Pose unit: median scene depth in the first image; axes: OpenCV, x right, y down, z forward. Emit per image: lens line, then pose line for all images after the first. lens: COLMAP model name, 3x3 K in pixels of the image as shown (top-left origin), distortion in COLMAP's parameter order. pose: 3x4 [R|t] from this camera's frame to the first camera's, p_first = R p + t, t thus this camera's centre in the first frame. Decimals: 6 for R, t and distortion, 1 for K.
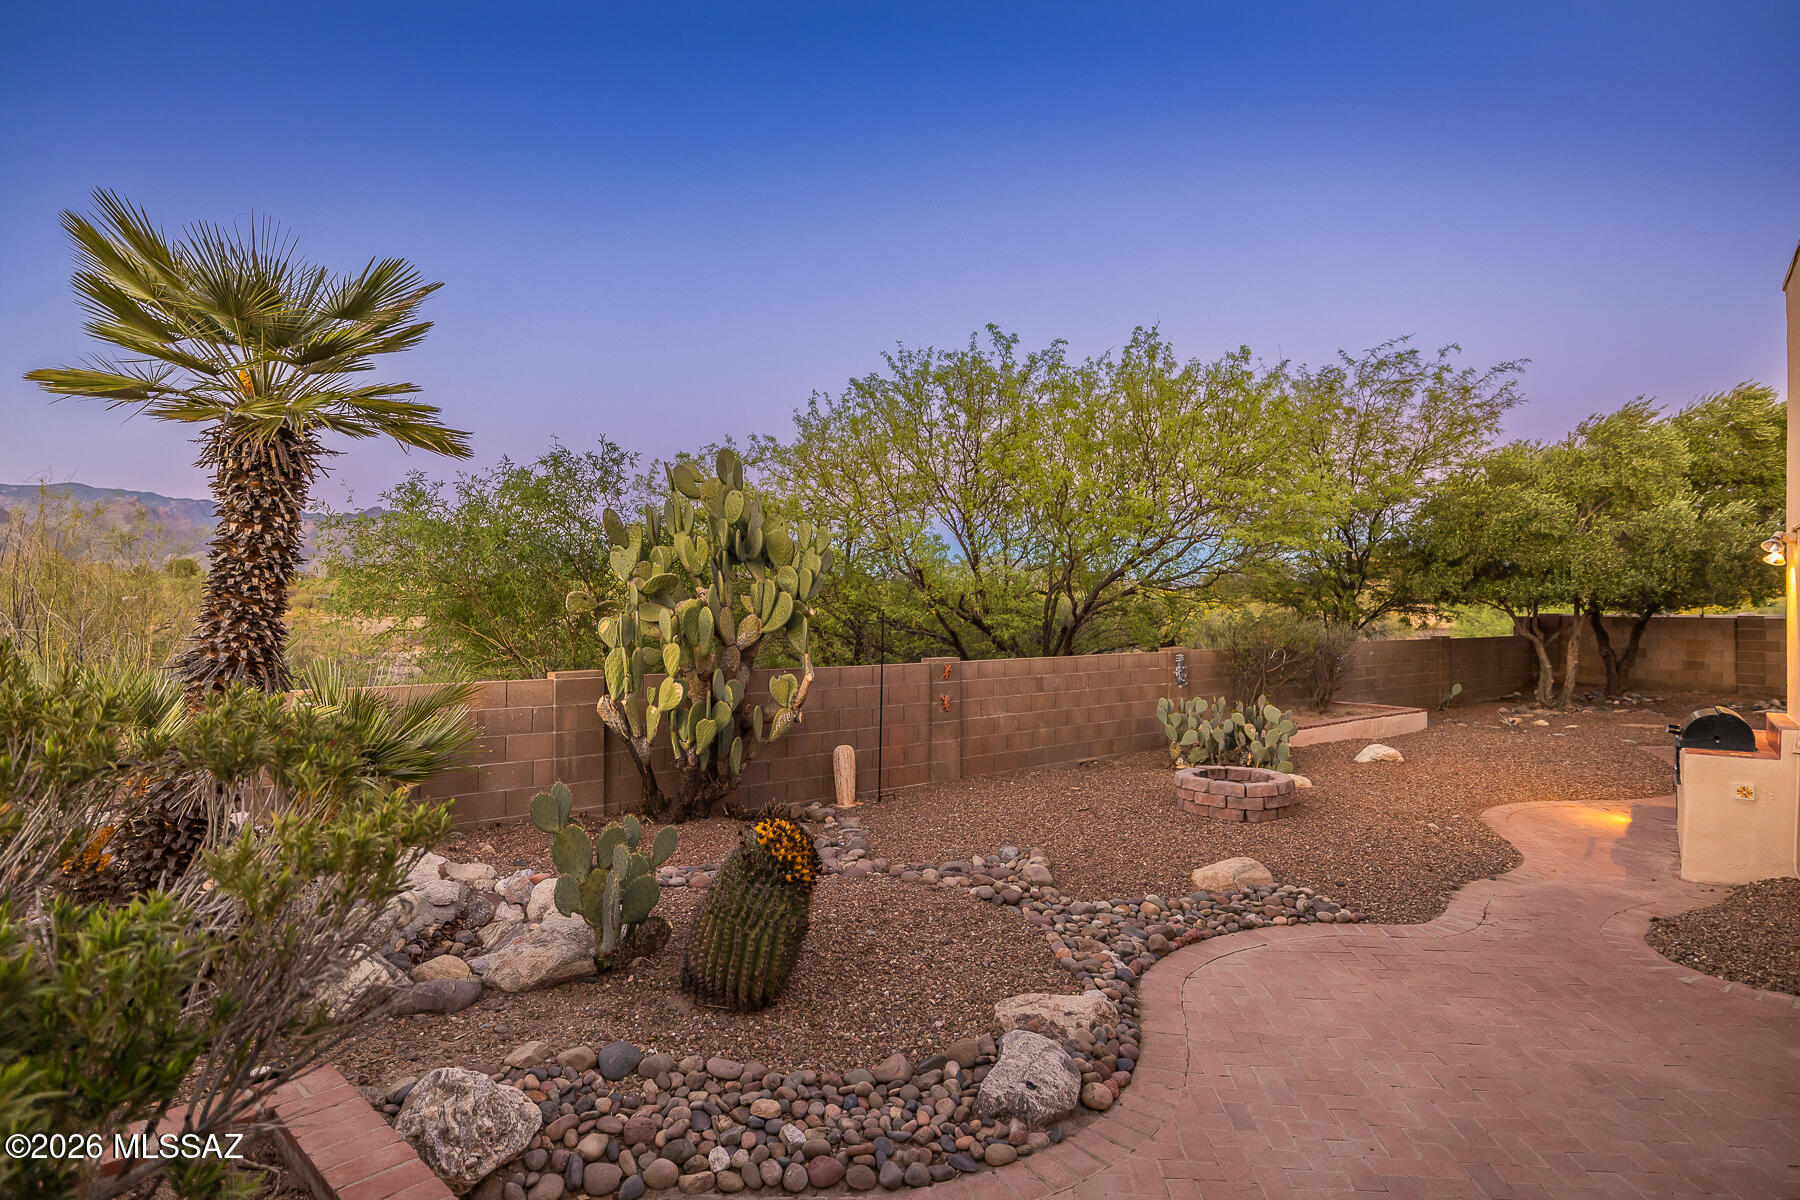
lens RADIAL K [[921.4, 0, 900.0], [0, 921.4, 600.0], [0, 0, 1]] dist [-0.021216, 0.000202]
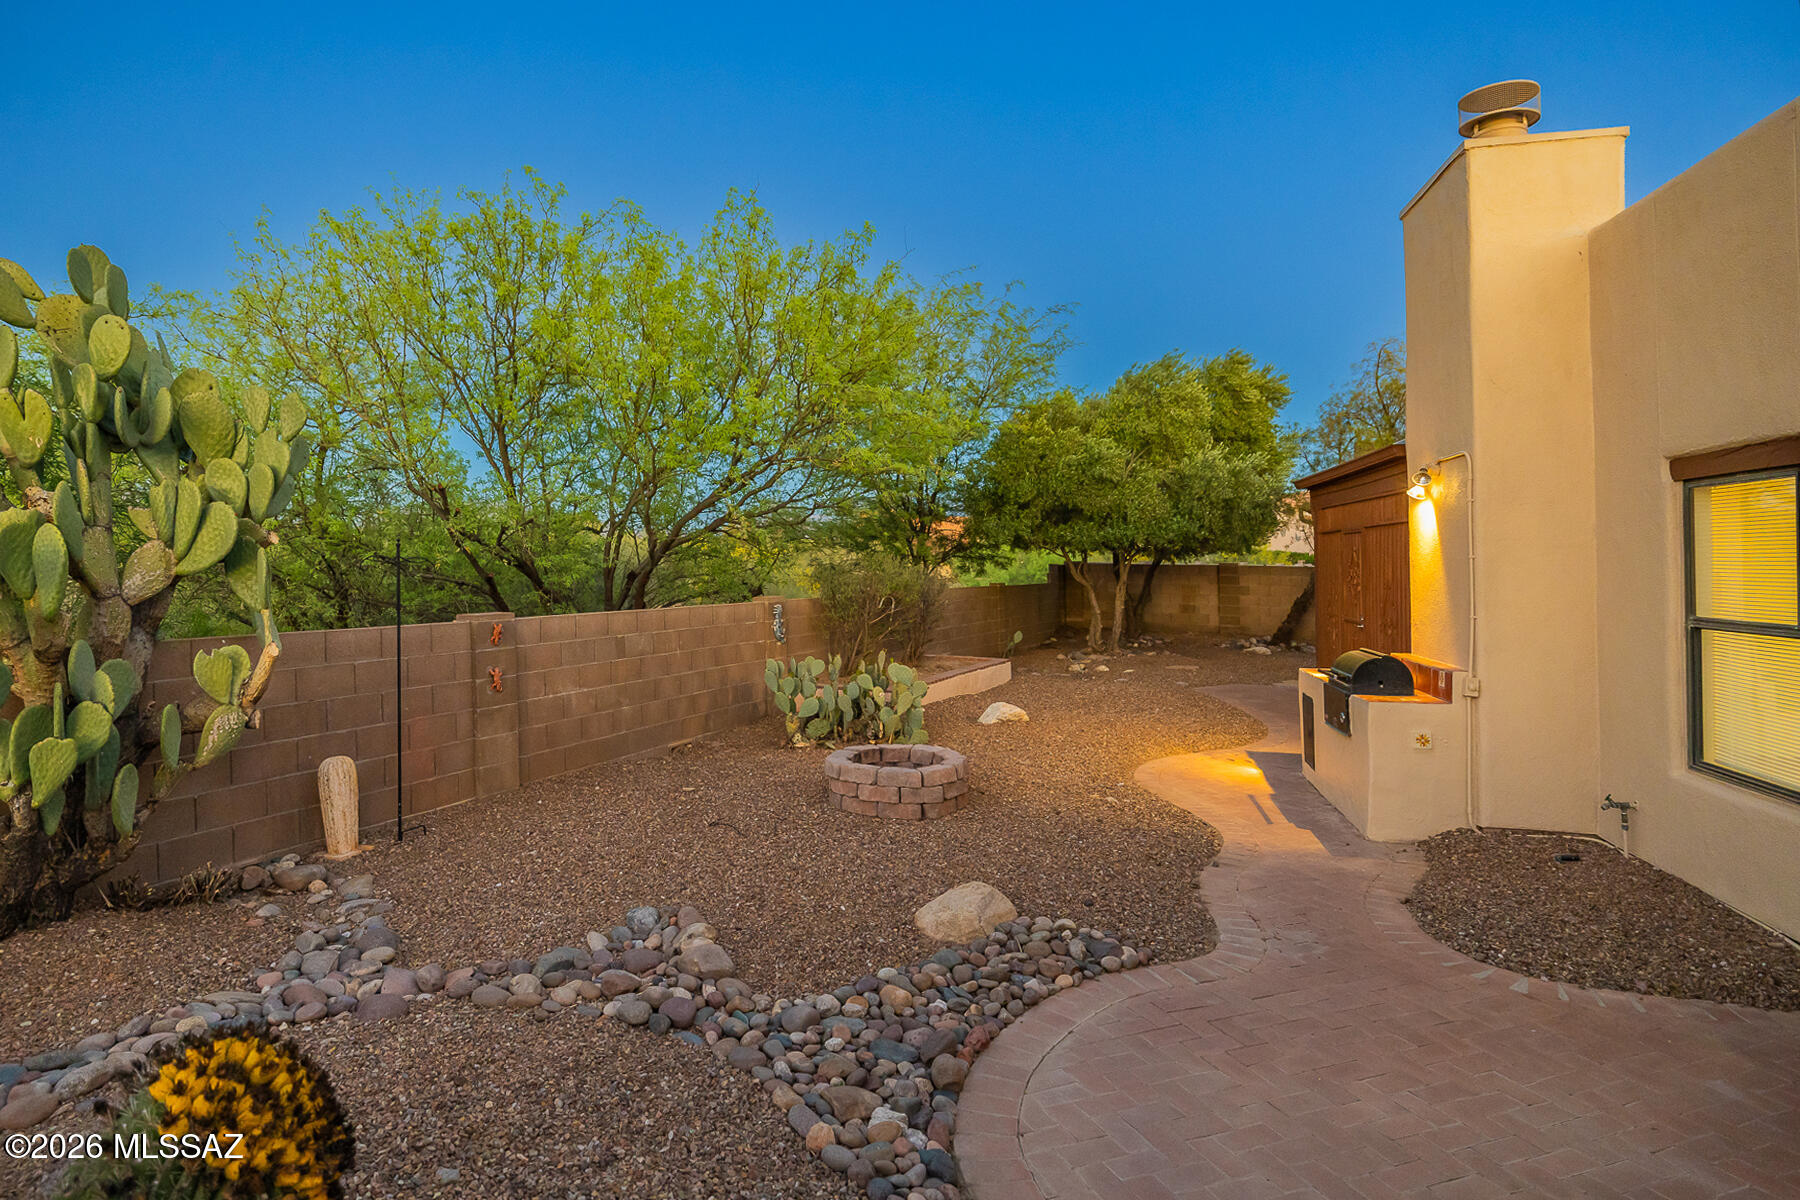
lens RADIAL K [[1140.4, 0, 900.0], [0, 1140.4, 600.0], [0, 0, 1]] dist [-0.001080, -0.001709]
pose [[0.915588, -0.016638, 0.401772, -0.024111], [-0.004599, 0.998645, 0.051837, 0.012939], [-0.402090, -0.049309, 0.914271, 0.181068]]
